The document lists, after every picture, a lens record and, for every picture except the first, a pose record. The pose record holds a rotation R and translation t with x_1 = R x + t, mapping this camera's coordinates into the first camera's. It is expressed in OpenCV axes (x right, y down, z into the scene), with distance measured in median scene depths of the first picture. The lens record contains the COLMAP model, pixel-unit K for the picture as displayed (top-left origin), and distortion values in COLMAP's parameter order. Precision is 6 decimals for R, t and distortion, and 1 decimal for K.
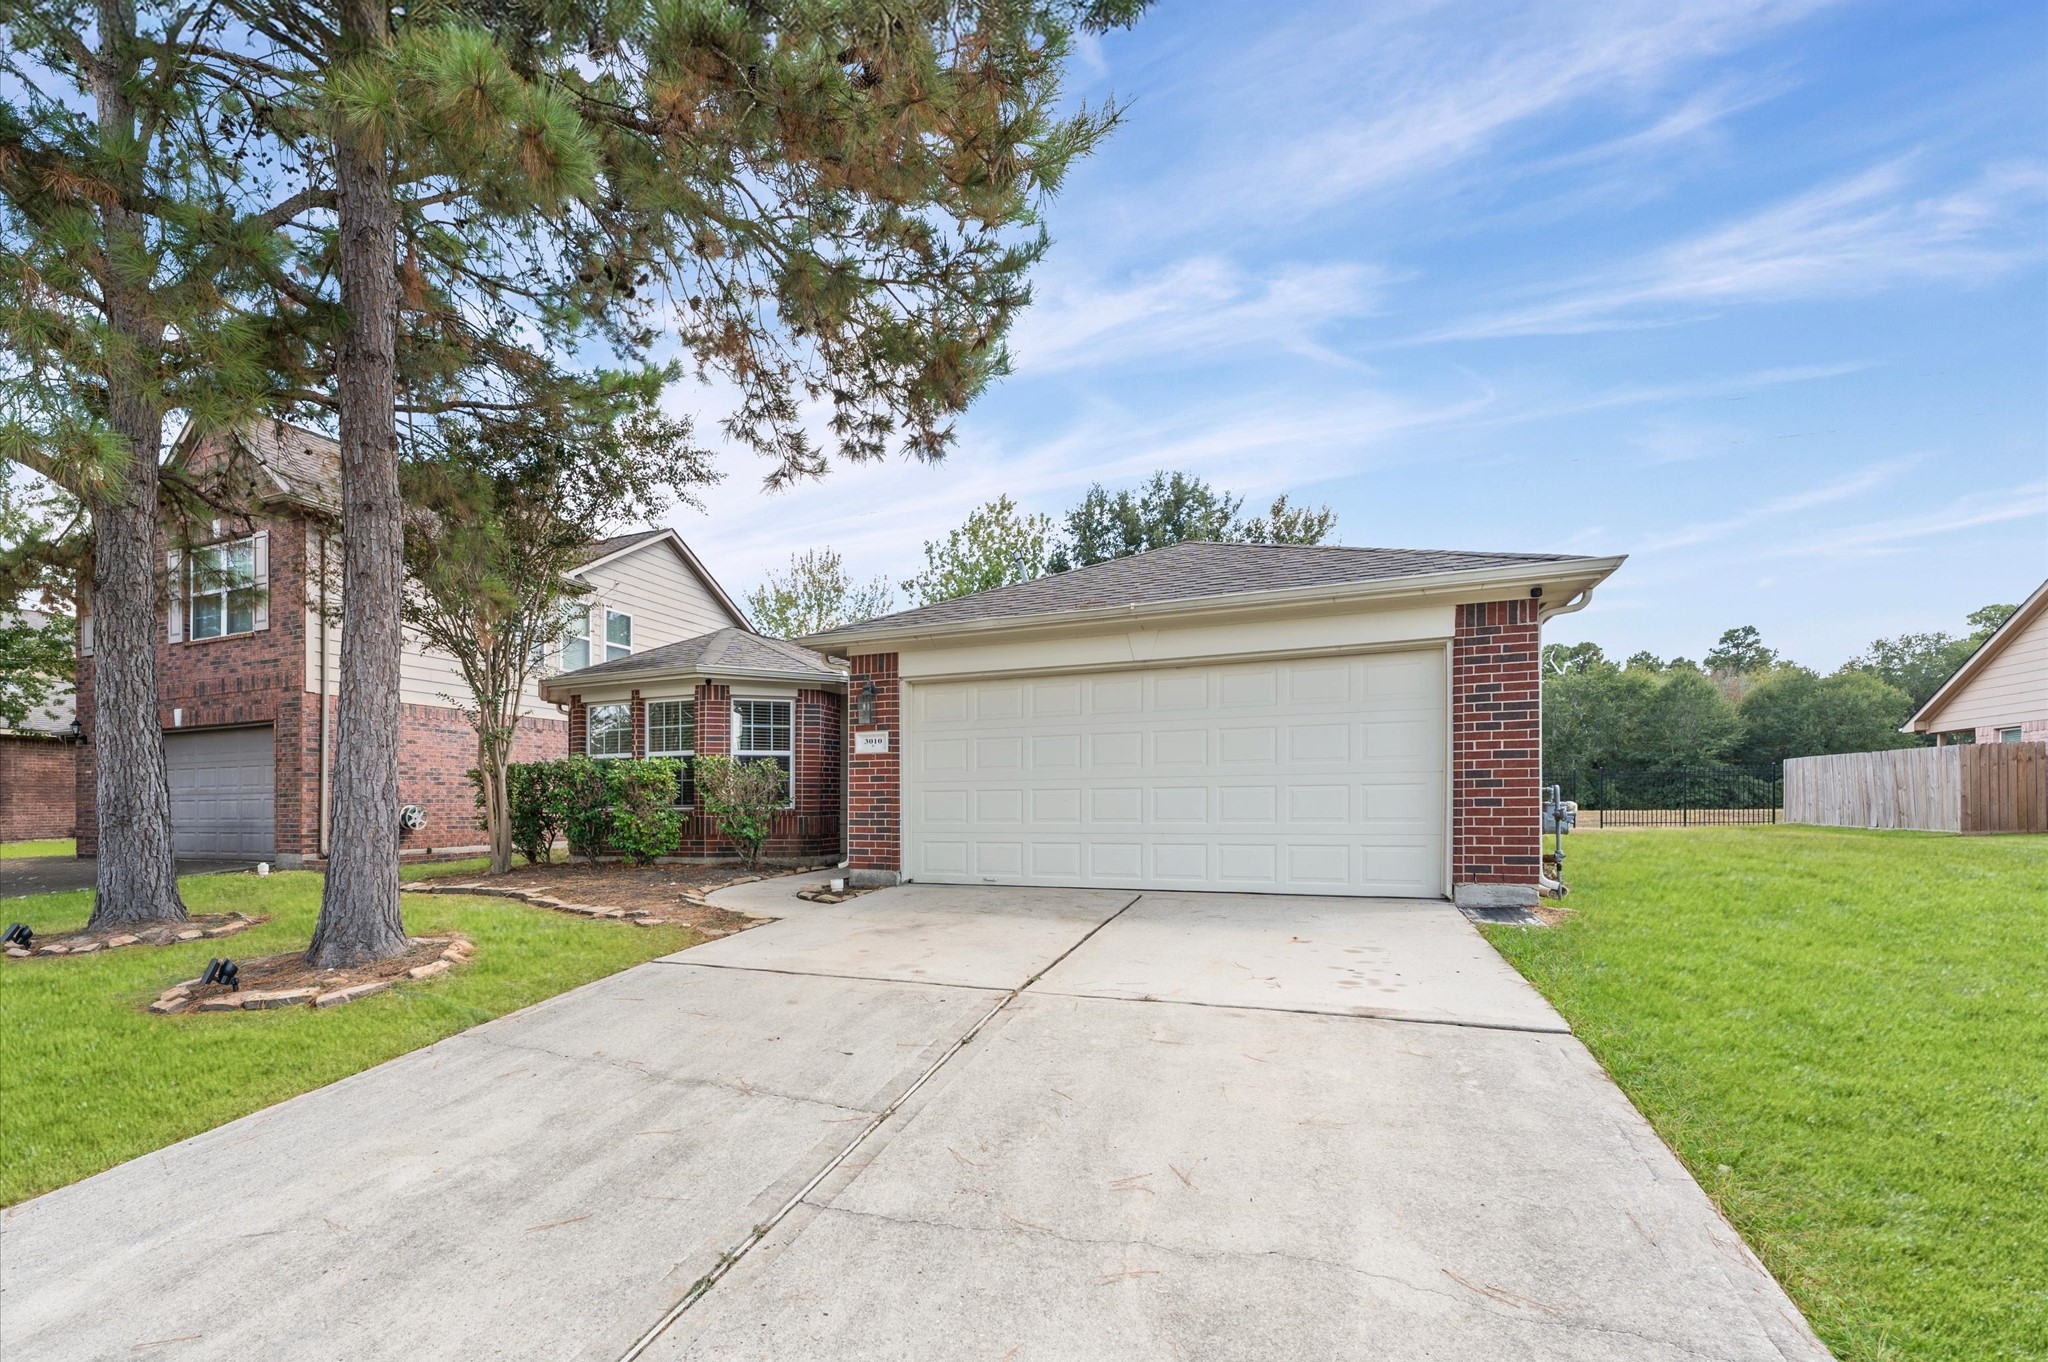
lens RADIAL K [[715.7, 0, 1023.3], [0, 715.7, 757.9], [0, 0, 1]] dist [-0.000159, -0.000025]
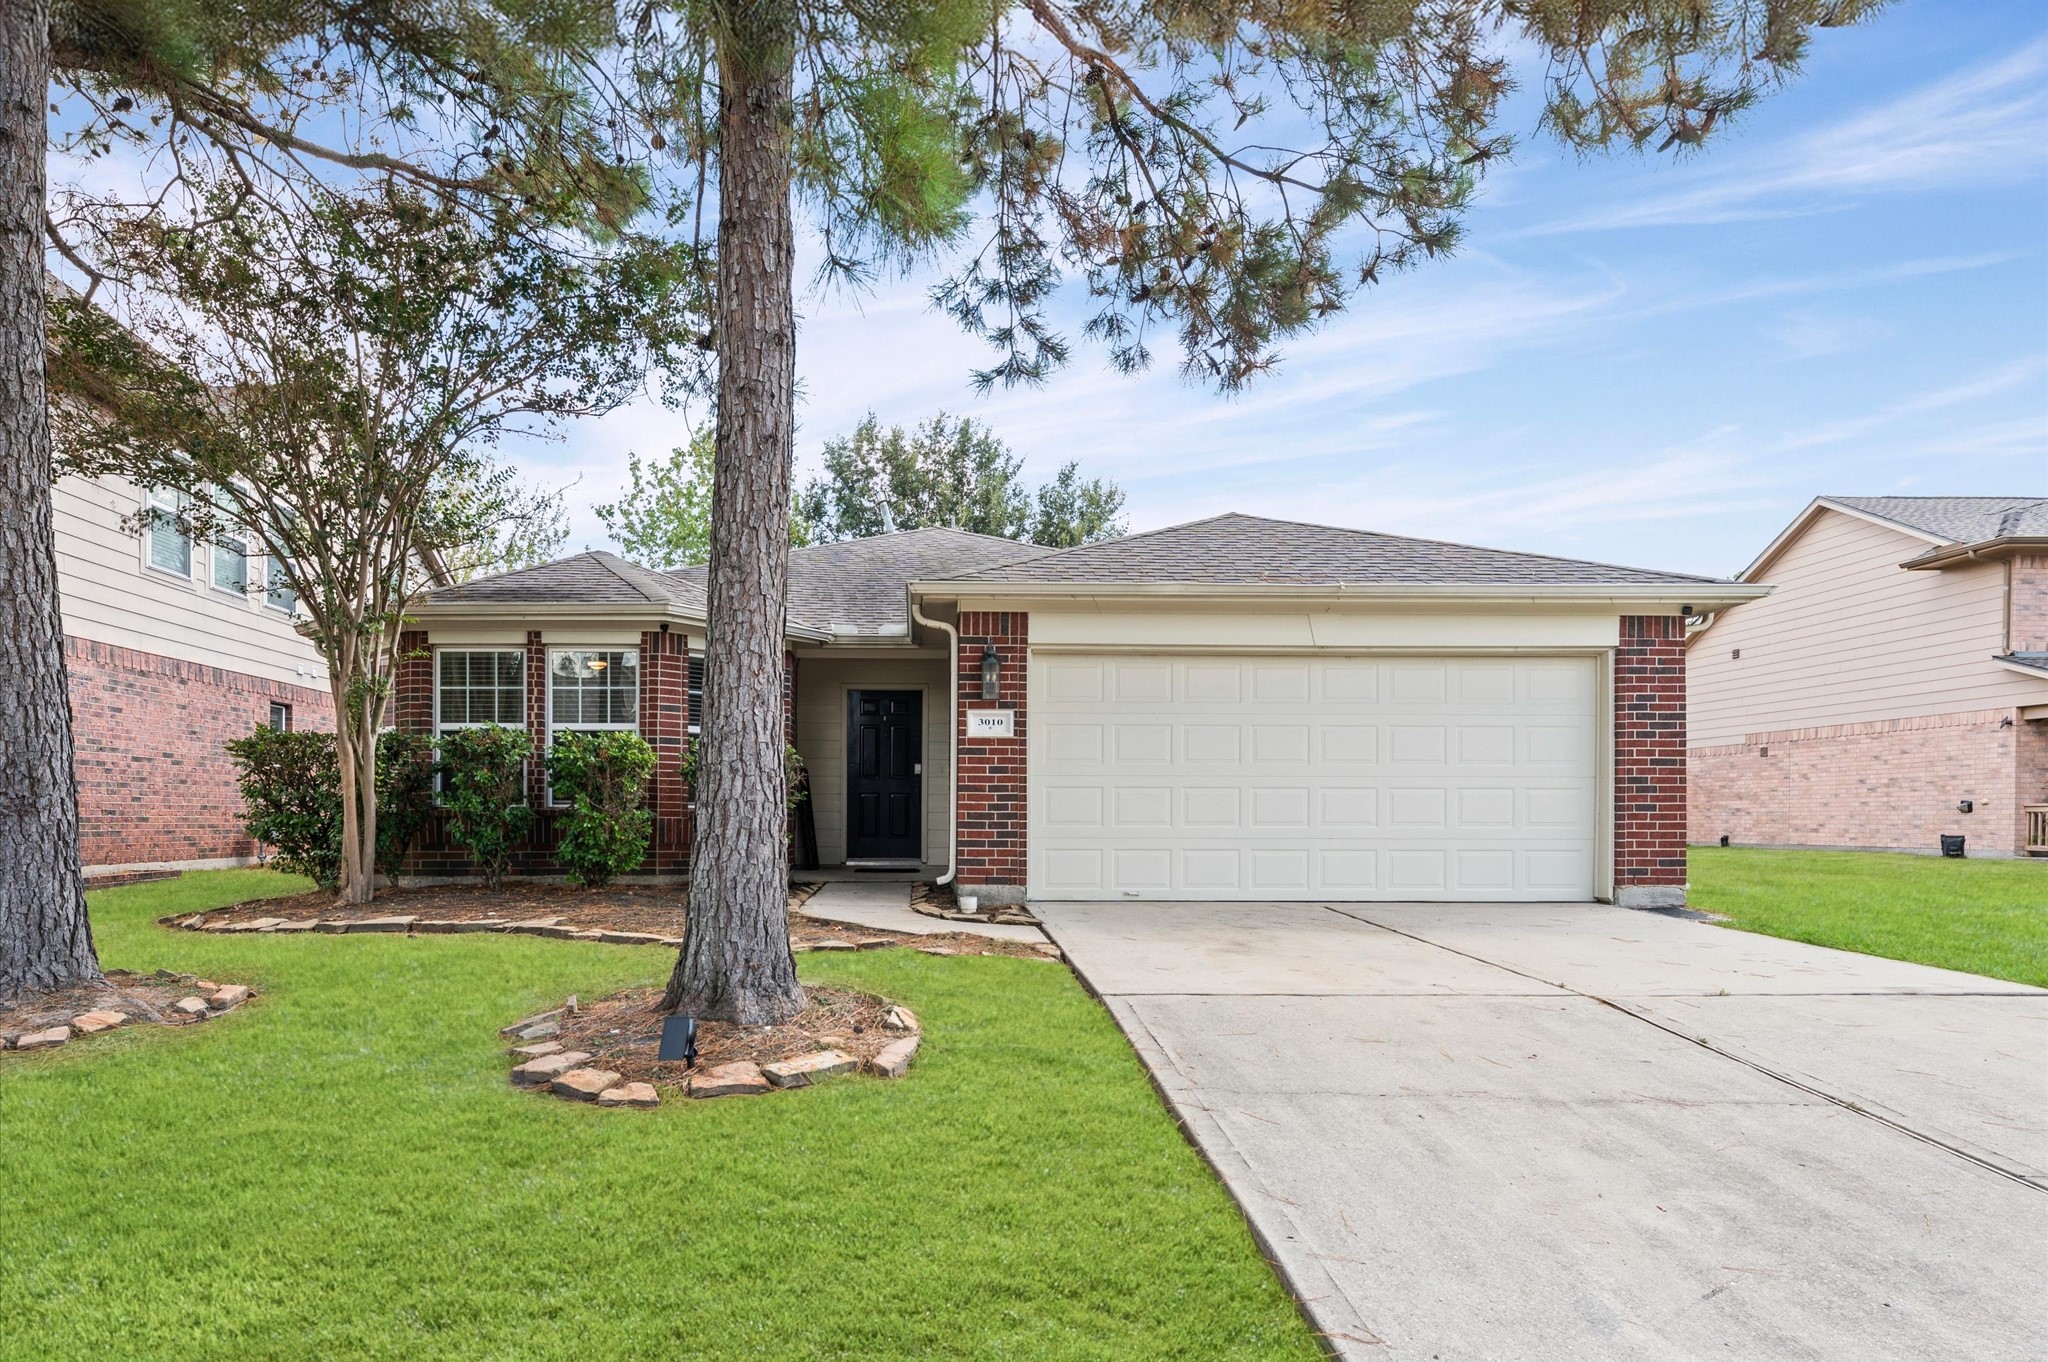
lens RADIAL K [[882.4, 0, 1020.8], [0, 882.4, 758.1], [0, 0, 1]] dist [0.000743, 0.000301]
pose [[0.942175, 0.032037, 0.333587, -0.511605], [-0.031951, 0.999473, -0.005746, 0.021260], [-0.333596, -0.005245, 0.942702, 0.073823]]
